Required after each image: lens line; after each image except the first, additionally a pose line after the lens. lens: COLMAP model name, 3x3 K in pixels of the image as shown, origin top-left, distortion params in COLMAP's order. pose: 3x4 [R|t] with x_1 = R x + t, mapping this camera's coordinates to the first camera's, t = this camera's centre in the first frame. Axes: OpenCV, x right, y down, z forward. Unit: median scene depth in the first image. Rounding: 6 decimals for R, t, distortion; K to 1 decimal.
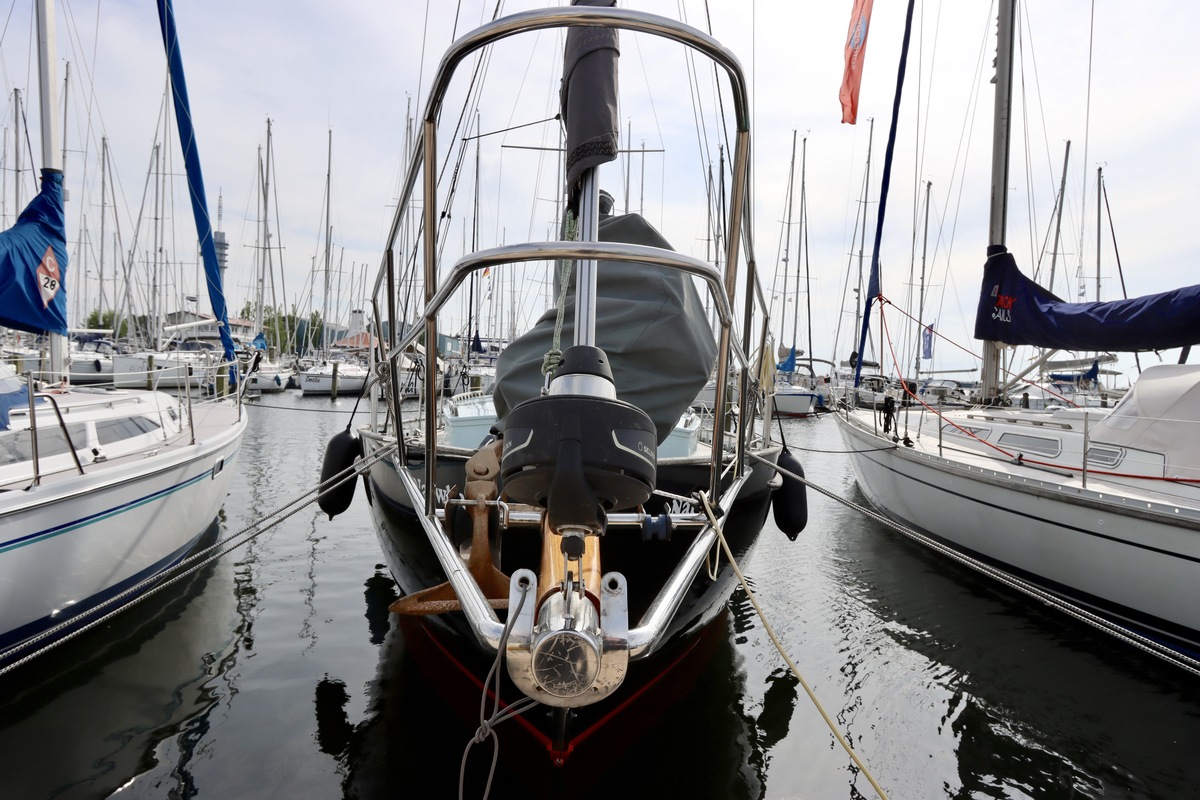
lens RADIAL K [[781.6, 0, 600.0], [0, 781.6, 400.0], [0, 0, 1]] dist [0.026918, 0.001765]
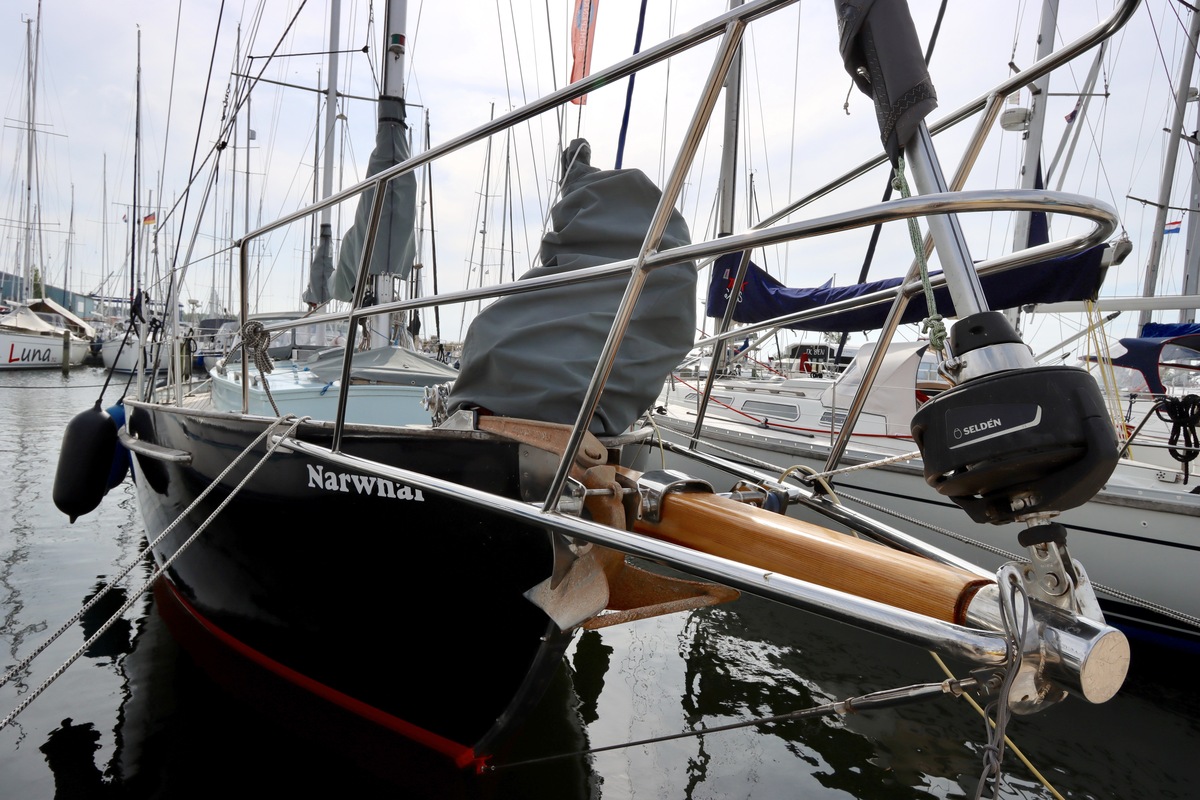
lens RADIAL K [[777.9, 0, 600.0], [0, 777.9, 400.0], [0, 0, 1]] dist [0.020566, 0.002852]
pose [[0.918237, -0.011732, 0.395858, -0.120997], [-0.003223, 0.999307, 0.037092, 0.000141], [-0.396019, -0.035335, 0.917562, 0.053328]]
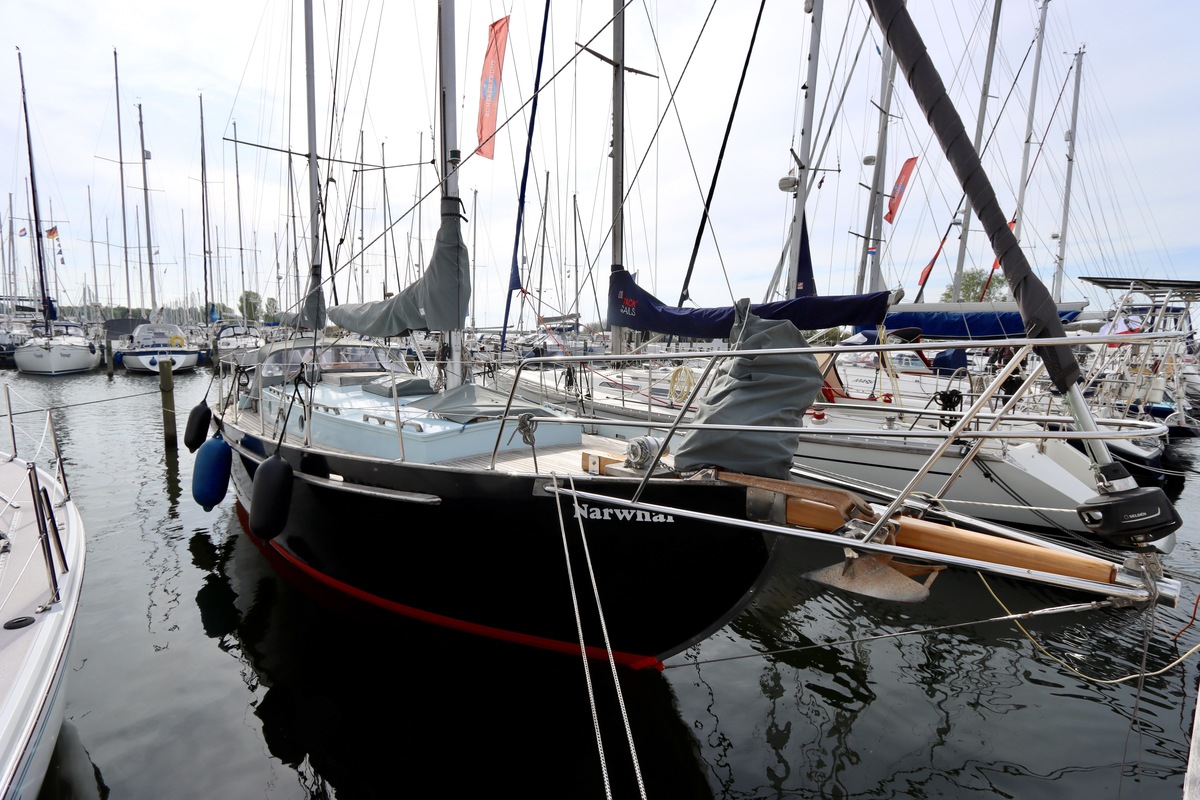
lens RADIAL K [[604.0, 0, 600.0], [0, 604.0, 400.0], [0, 0, 1]] dist [0.021108, -0.000149]
pose [[0.770404, -0.103269, 0.629137, -0.353351], [0.040169, 0.992696, 0.113757, -0.078858], [-0.636290, -0.062367, 0.768925, 0.094253]]
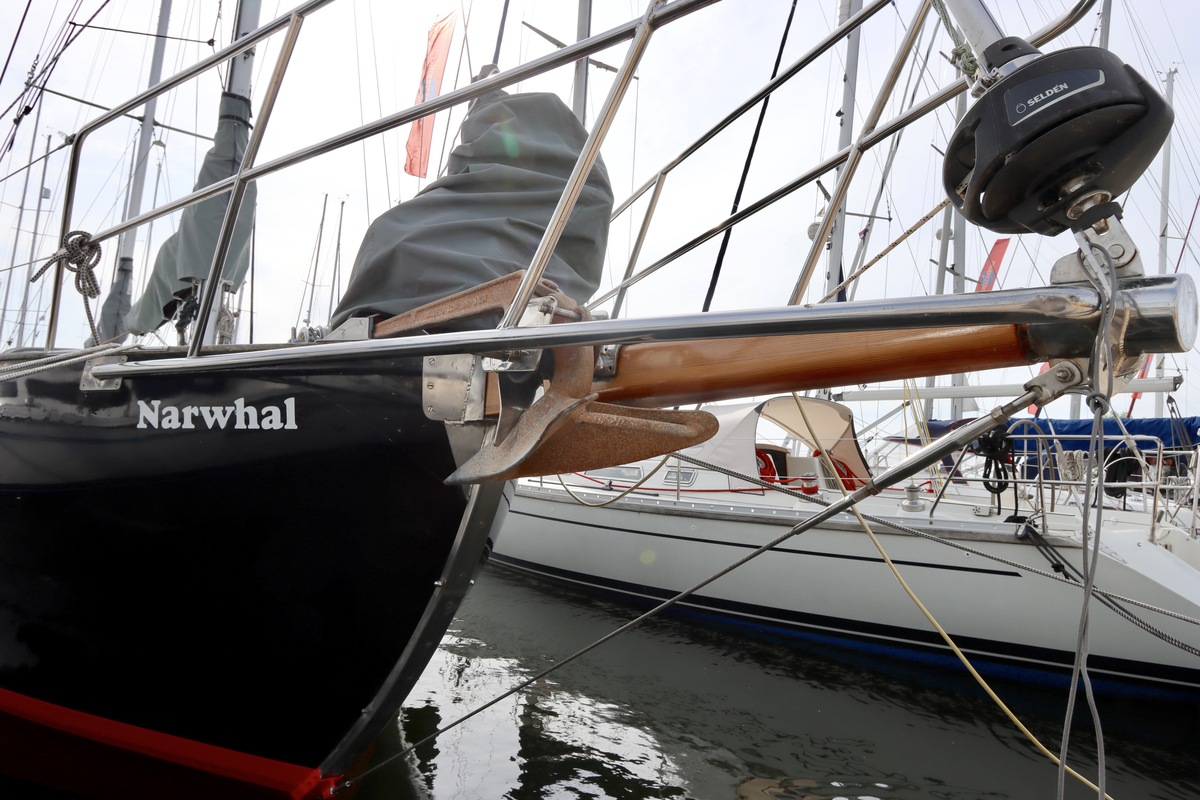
lens RADIAL K [[791.7, 0, 600.0], [0, 791.7, 400.0], [0, 0, 1]] dist [0.022678, 0.000350]
pose [[0.799798, 0.086107, 0.594061, -0.142566], [-0.022699, 0.993289, -0.113412, 0.073569], [-0.599840, 0.077222, 0.796385, 0.089014]]
